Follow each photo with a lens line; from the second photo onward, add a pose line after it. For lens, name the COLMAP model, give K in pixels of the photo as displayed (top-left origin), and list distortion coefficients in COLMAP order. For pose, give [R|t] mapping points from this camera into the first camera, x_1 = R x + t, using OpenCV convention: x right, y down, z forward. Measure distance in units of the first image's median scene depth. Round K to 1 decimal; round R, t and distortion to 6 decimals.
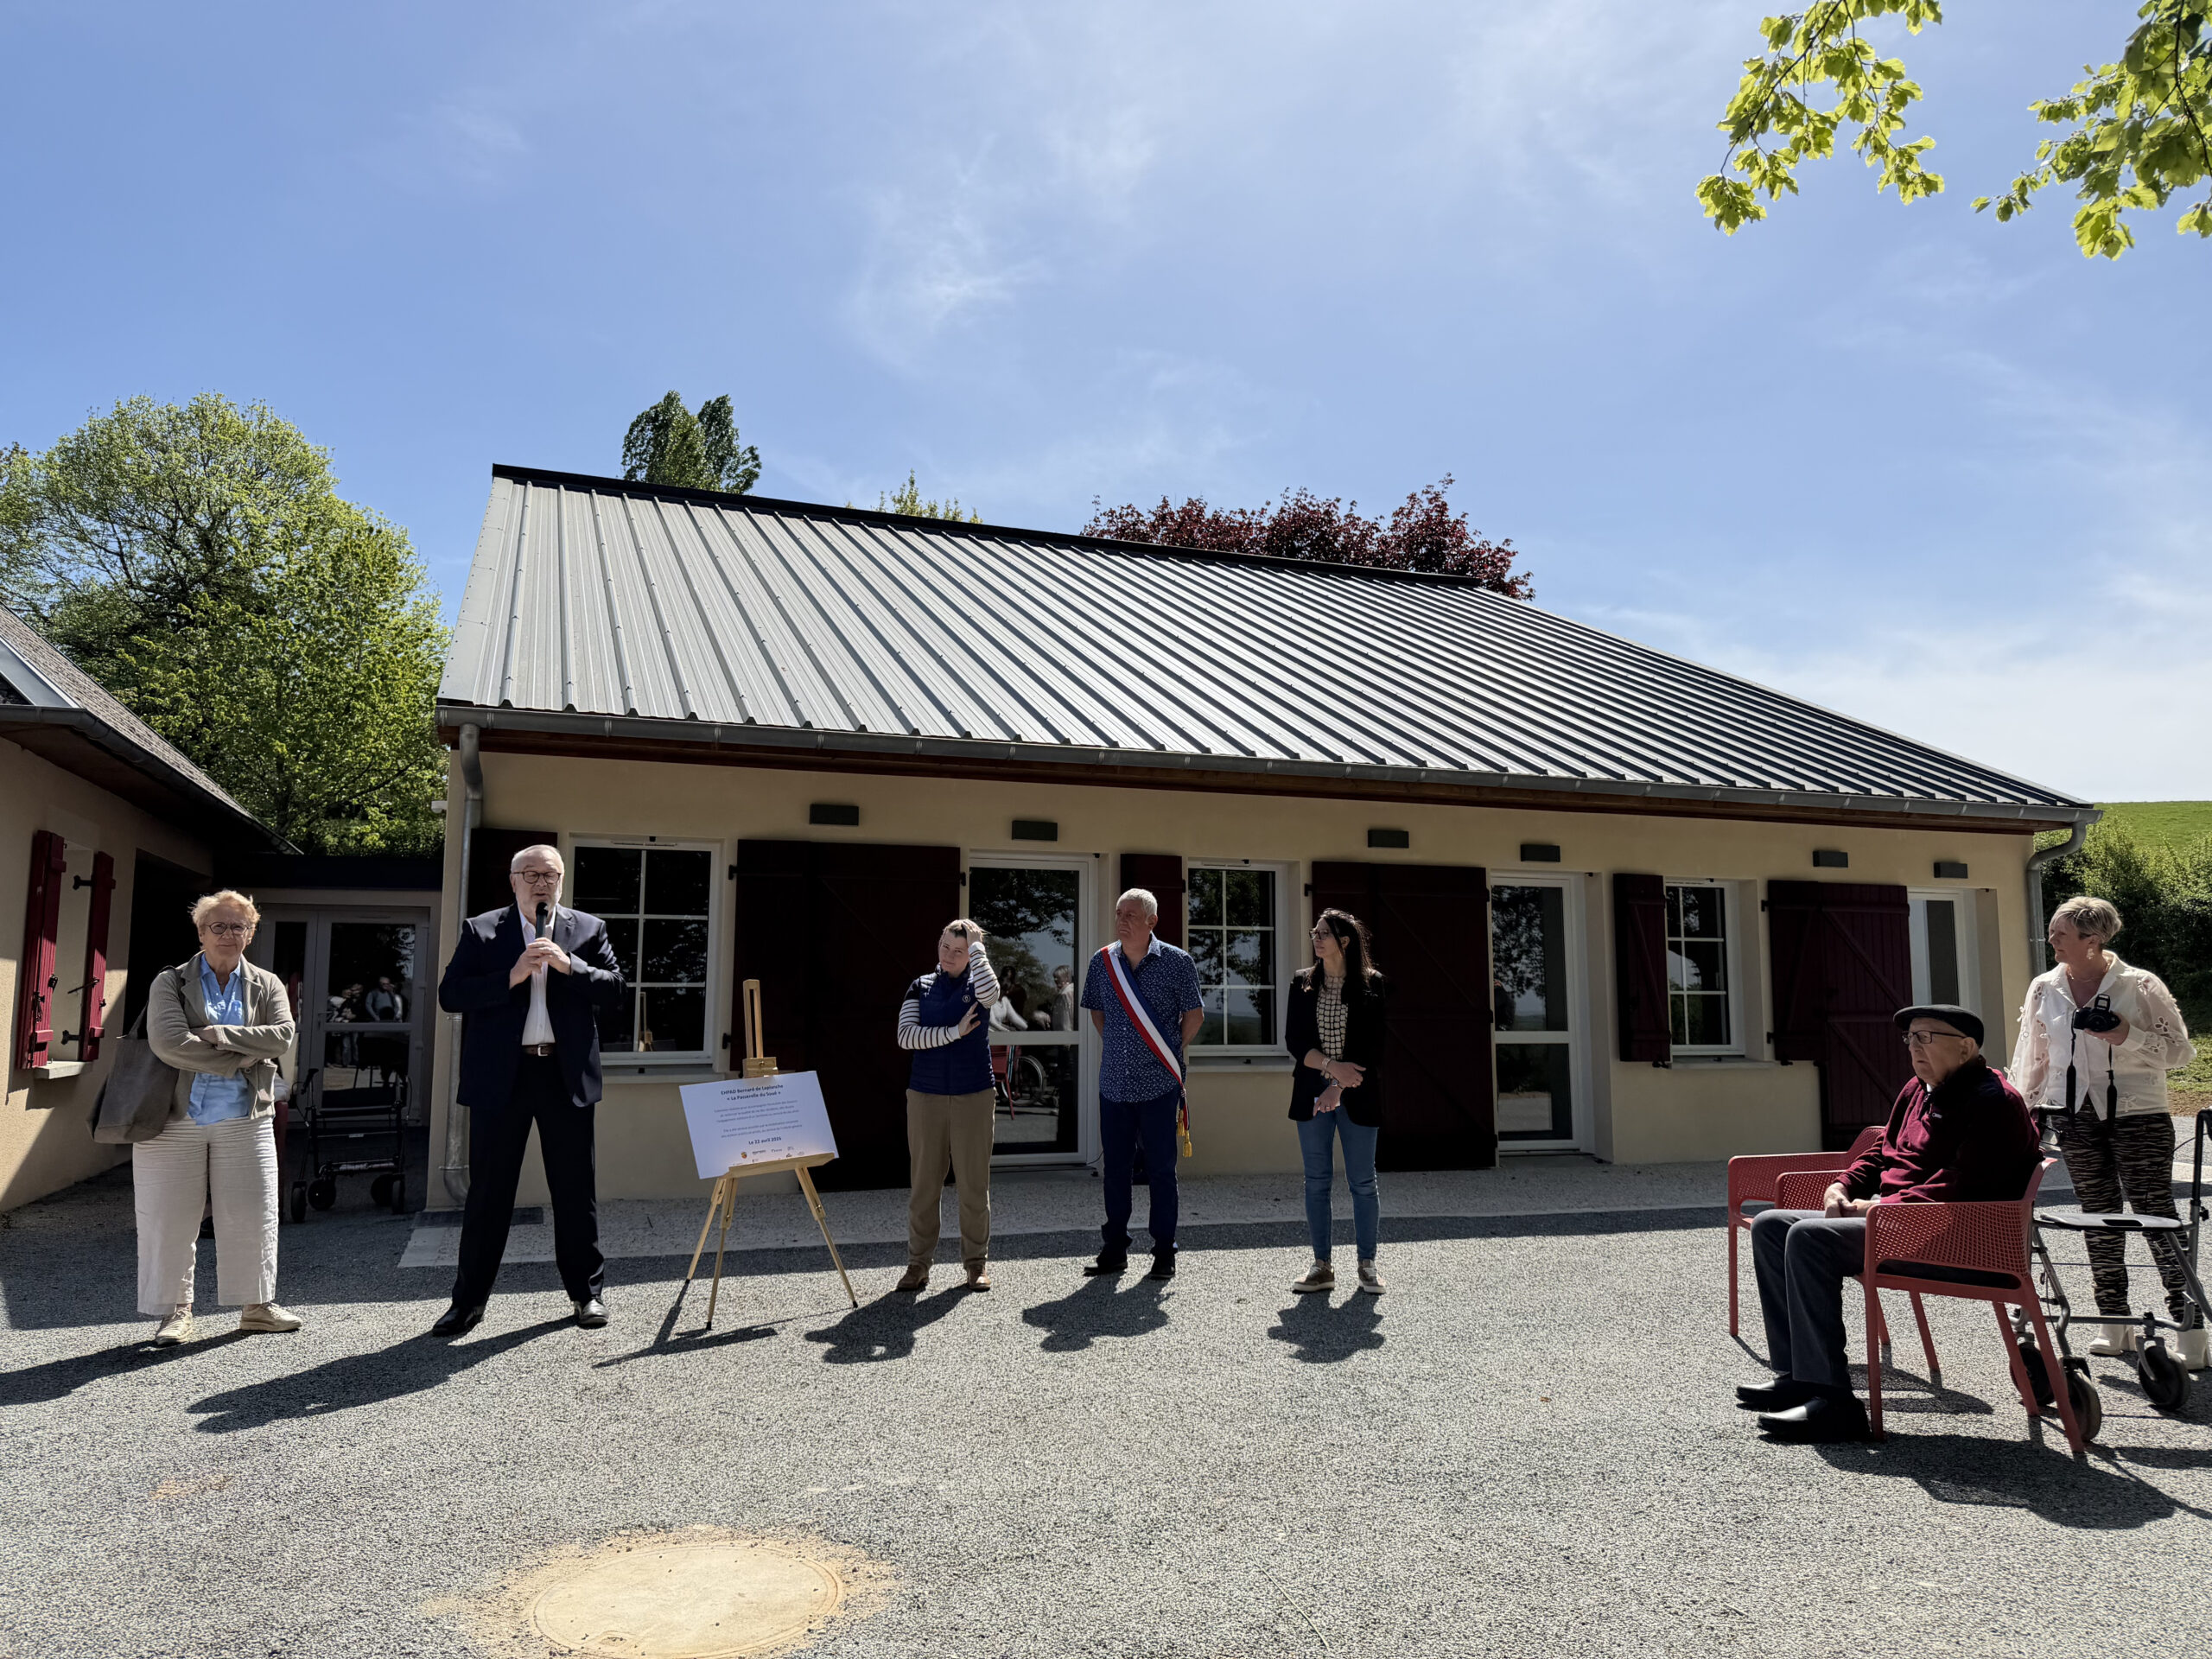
lens RADIAL K [[1541.2, 0, 1124.5], [0, 1541.2, 829.7], [0, 0, 1]] dist [0.028337, -0.044891]
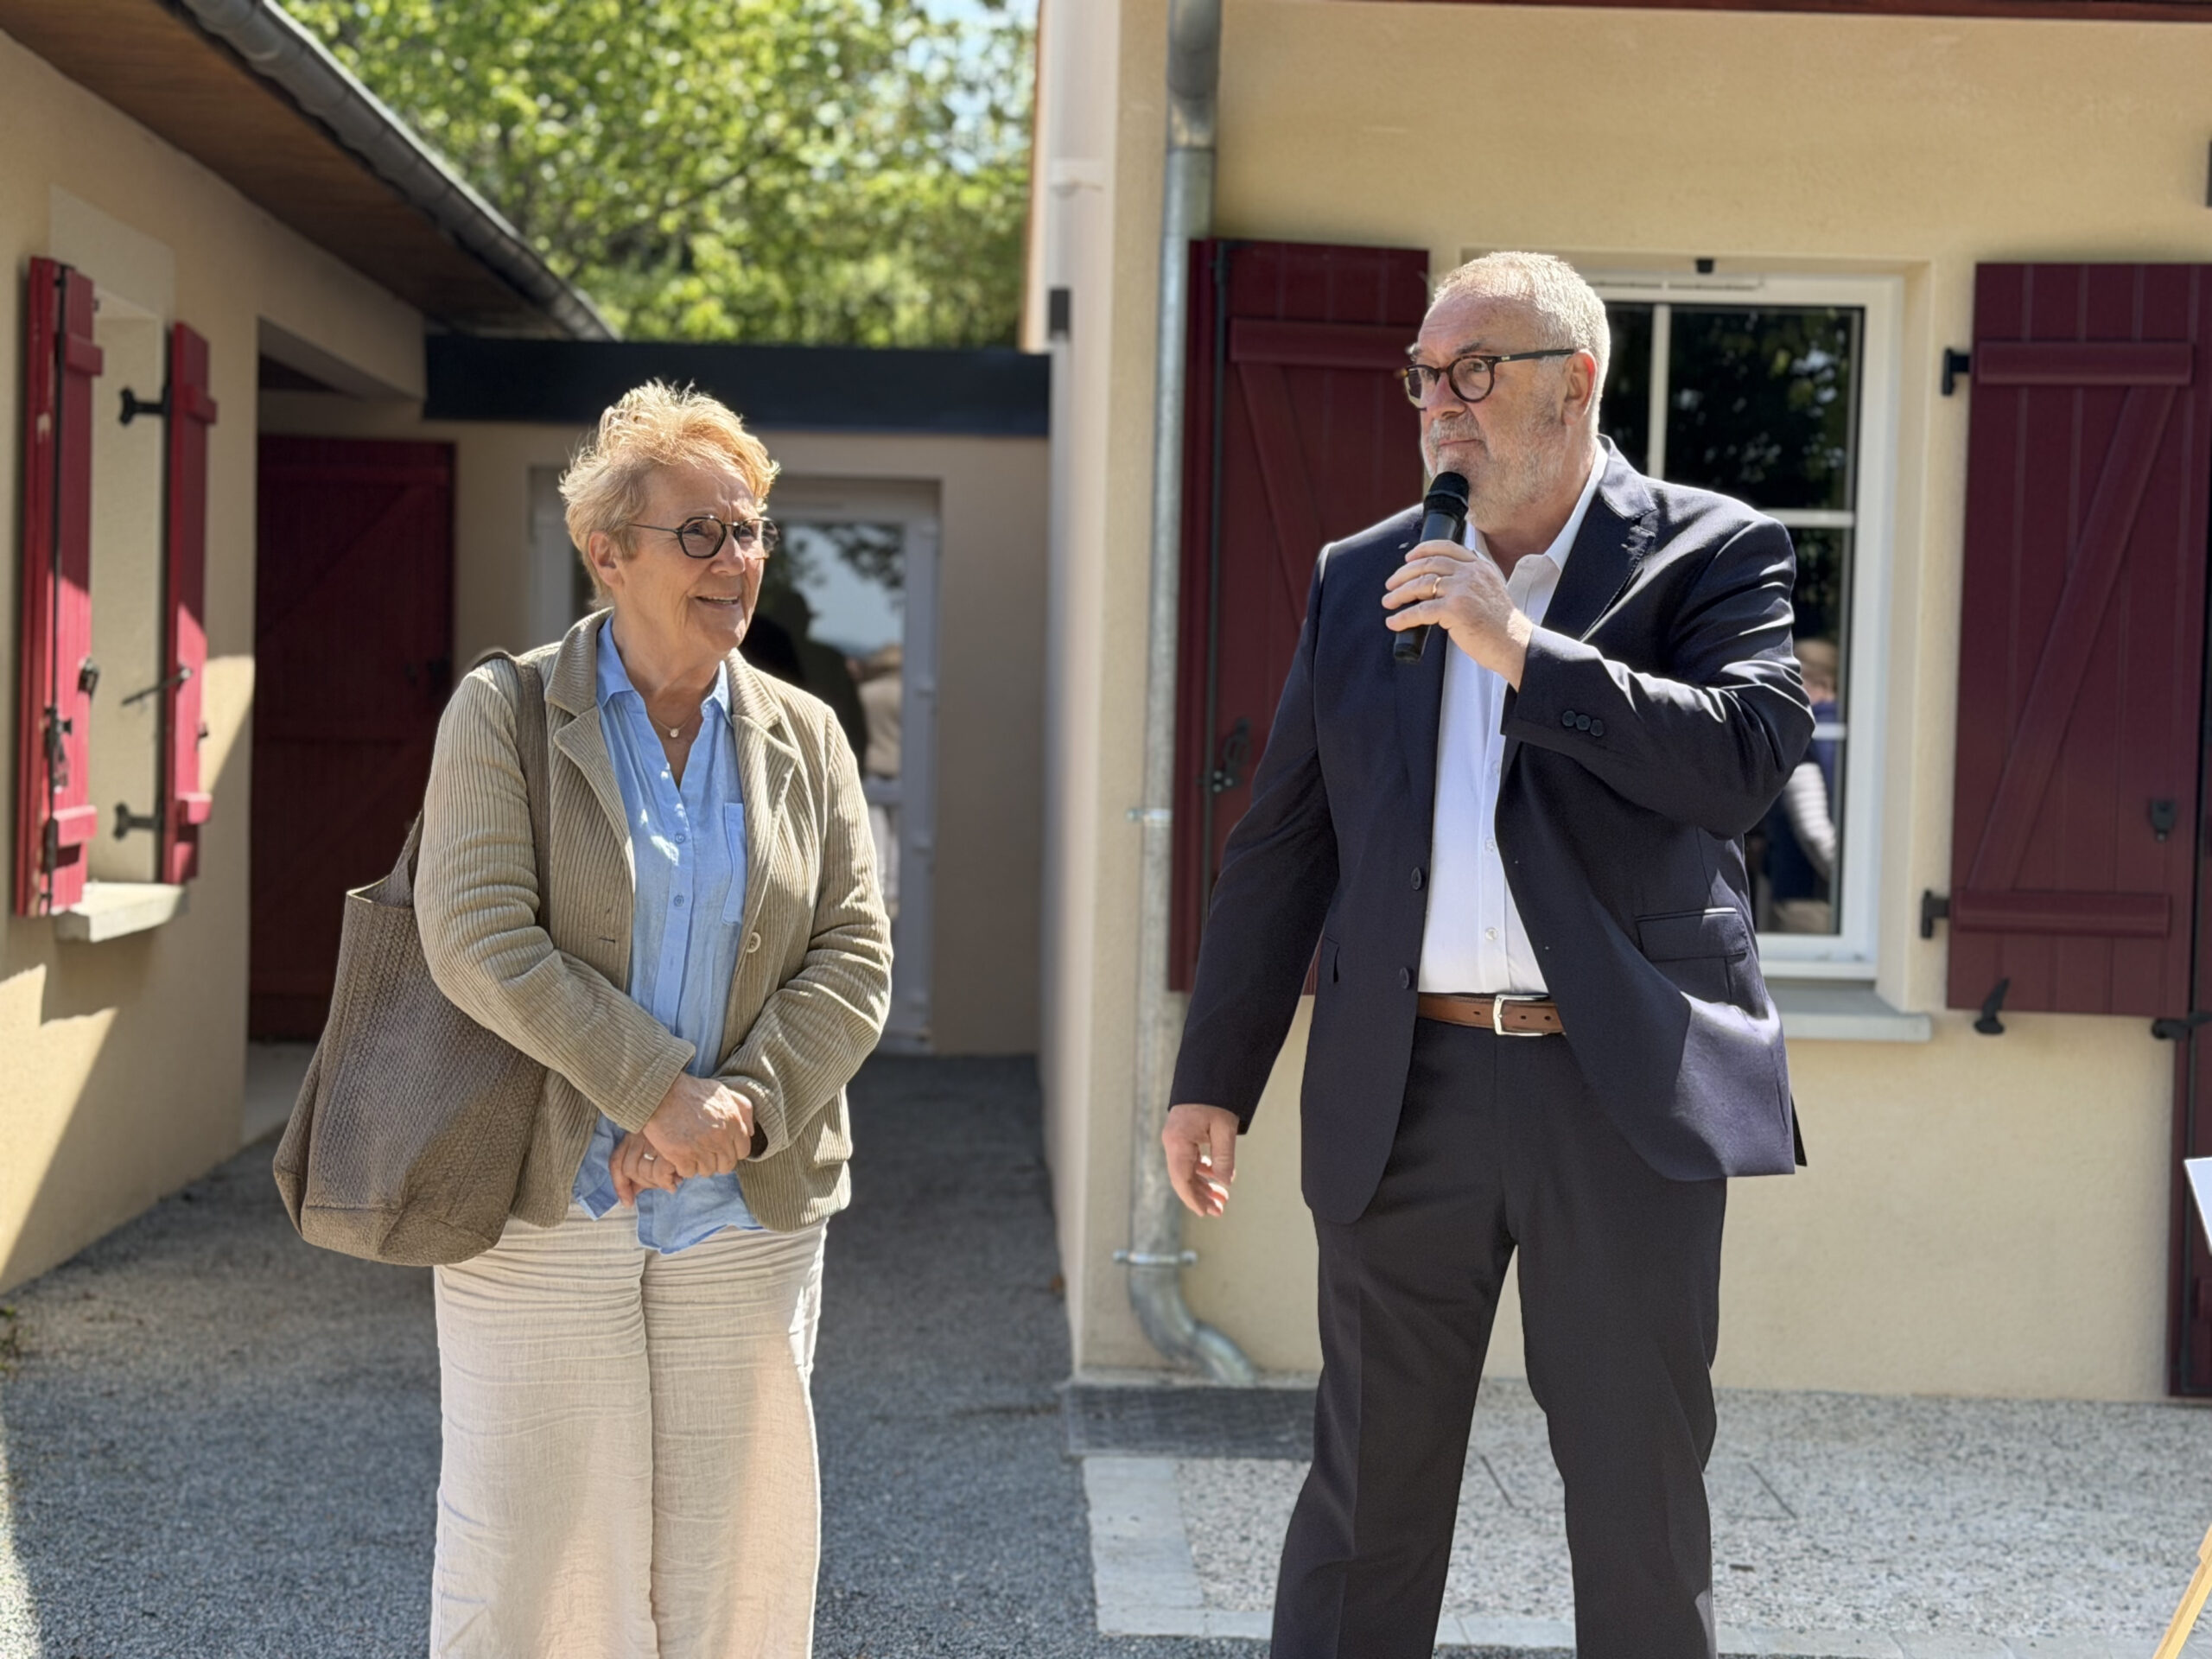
lens RADIAL K [[3861.1, 0, 1120.4], [0, 3861.1, 833.3], [0, 0, 1]] dist [0.178424, 0.000000]
pose [[0.943506, 0.035123, -0.329487, -0.119086], [0.010986, 0.990504, 0.137046, 0.008183], [0.331172, -0.132923, 0.934161, 0.160615]]
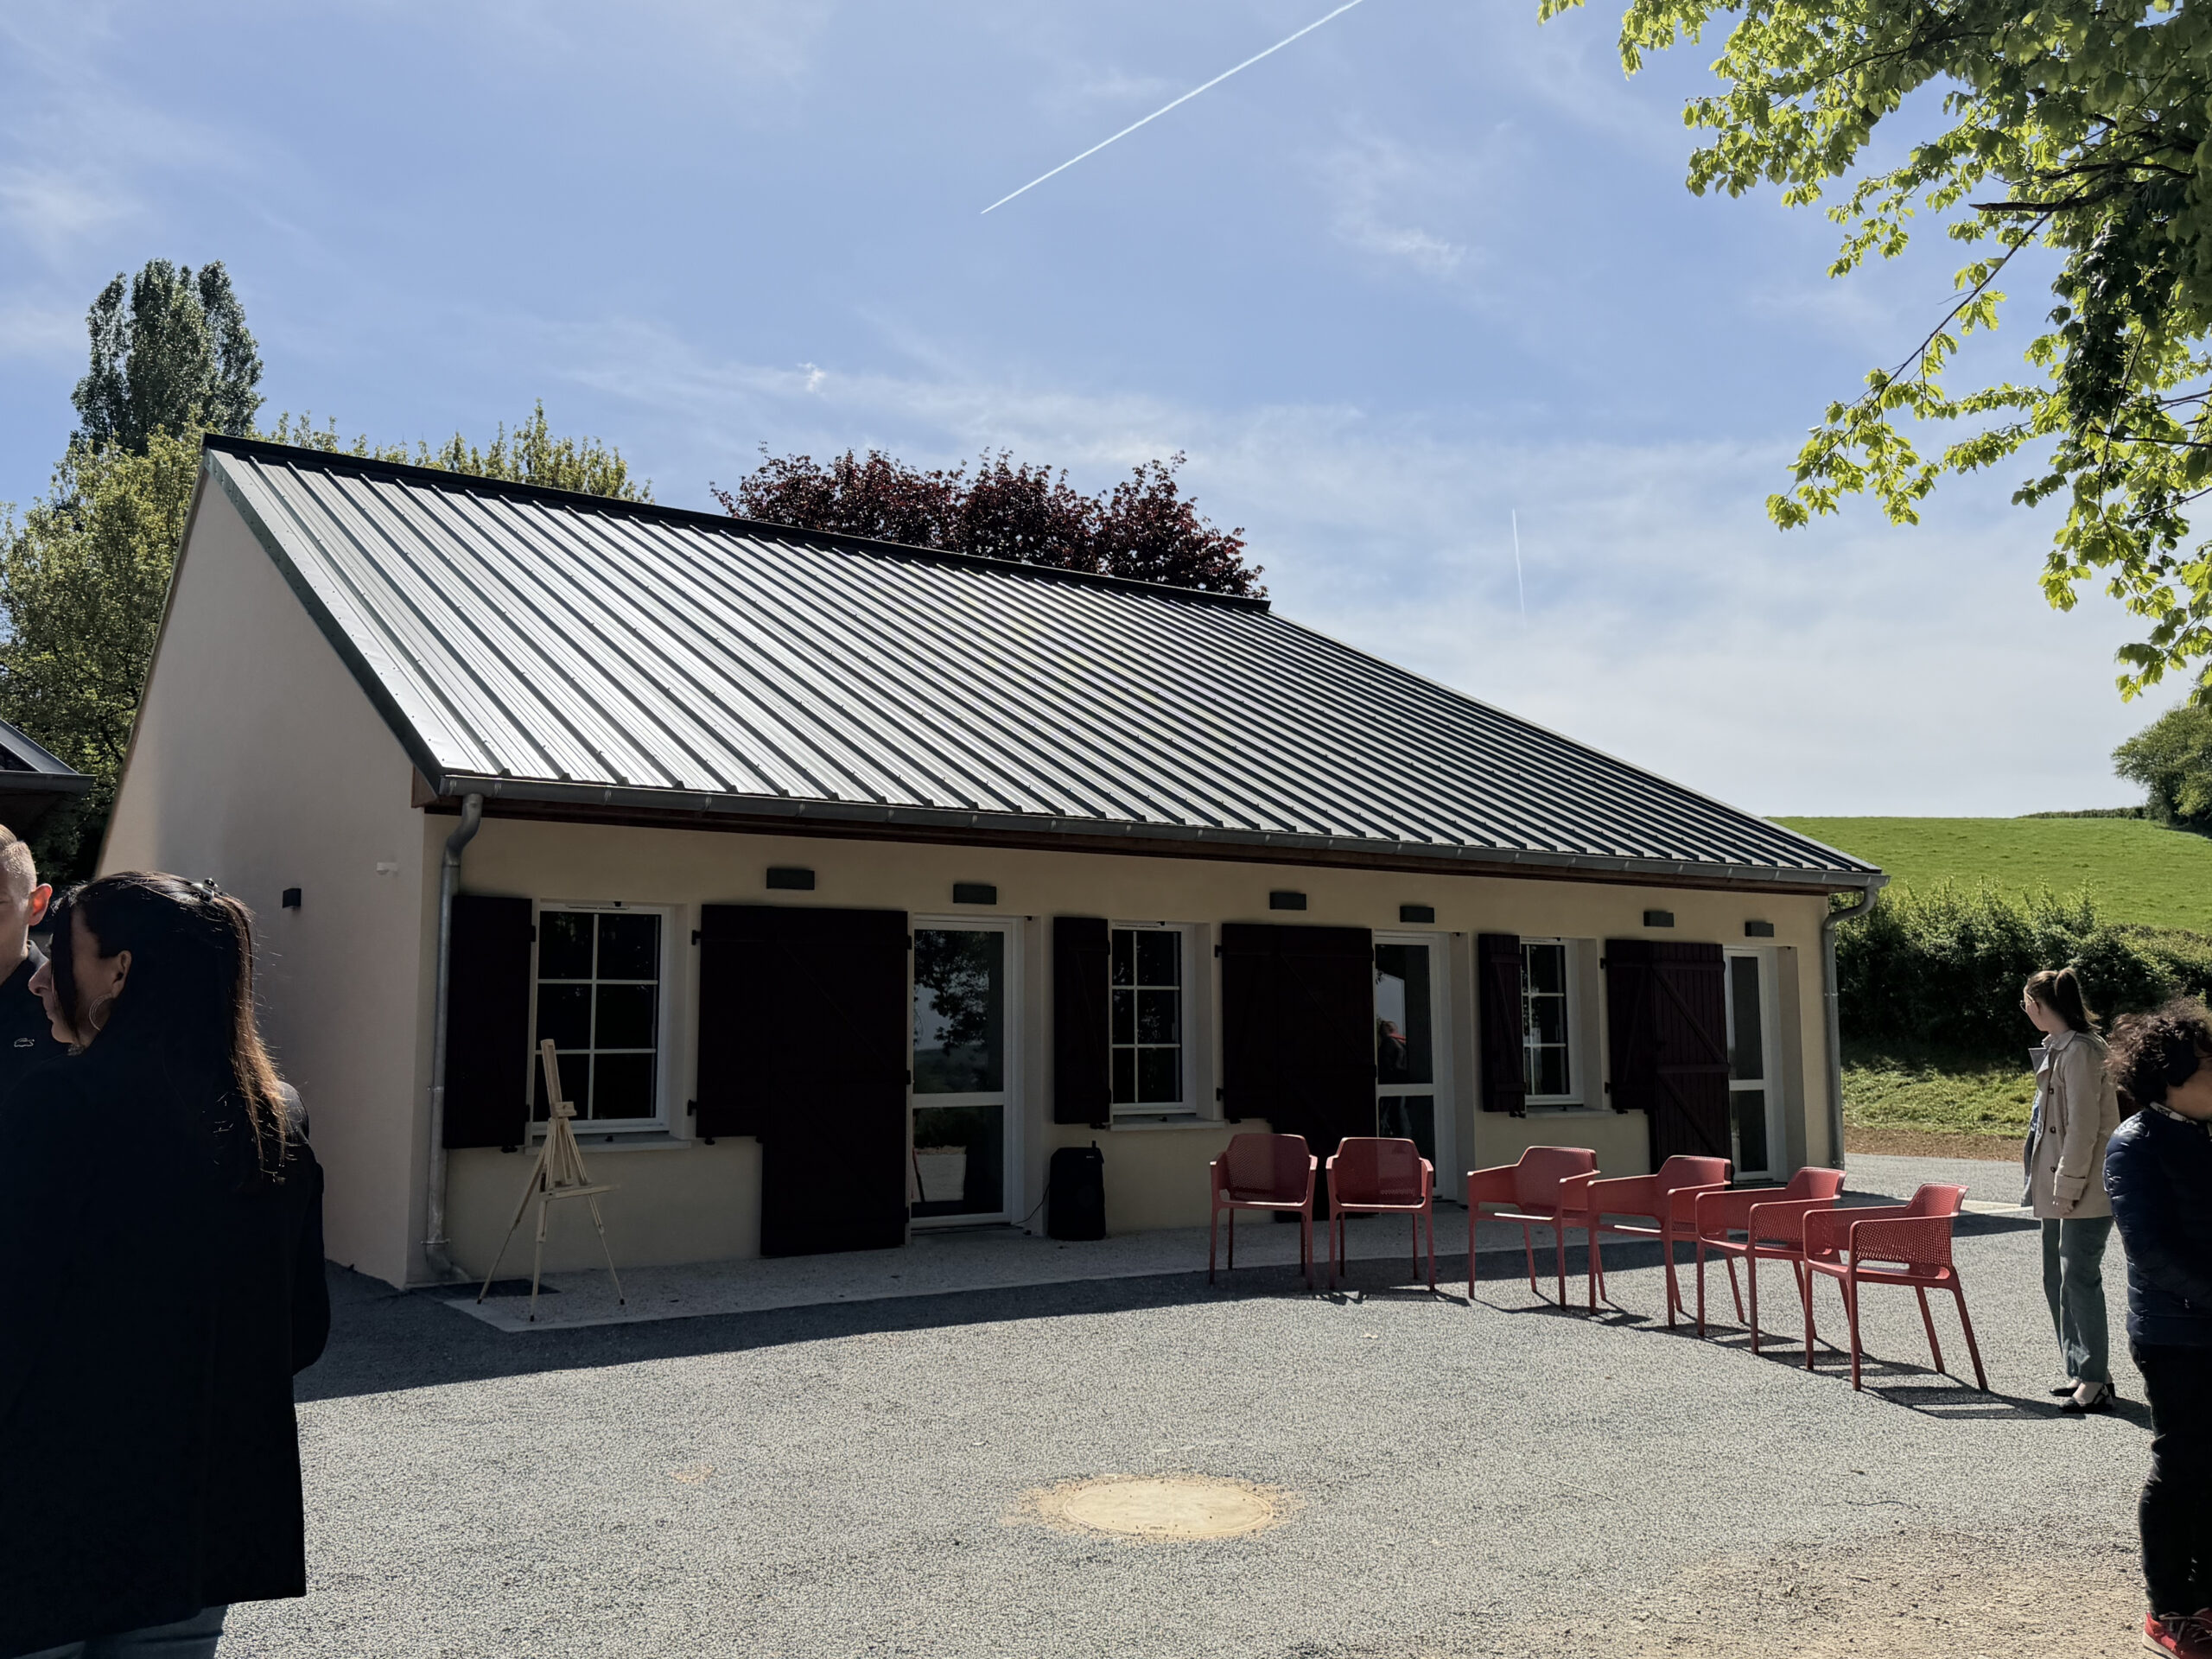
lens RADIAL K [[1873.6, 0, 1122.1], [0, 1873.6, 834.1], [0, 0, 1]] dist [0.057430, -0.027754]
pose [[0.975472, 0.018030, 0.219384, -0.197976], [-0.018952, 0.999818, 0.002100, -0.036582], [-0.219306, -0.006206, 0.975636, -0.189664]]
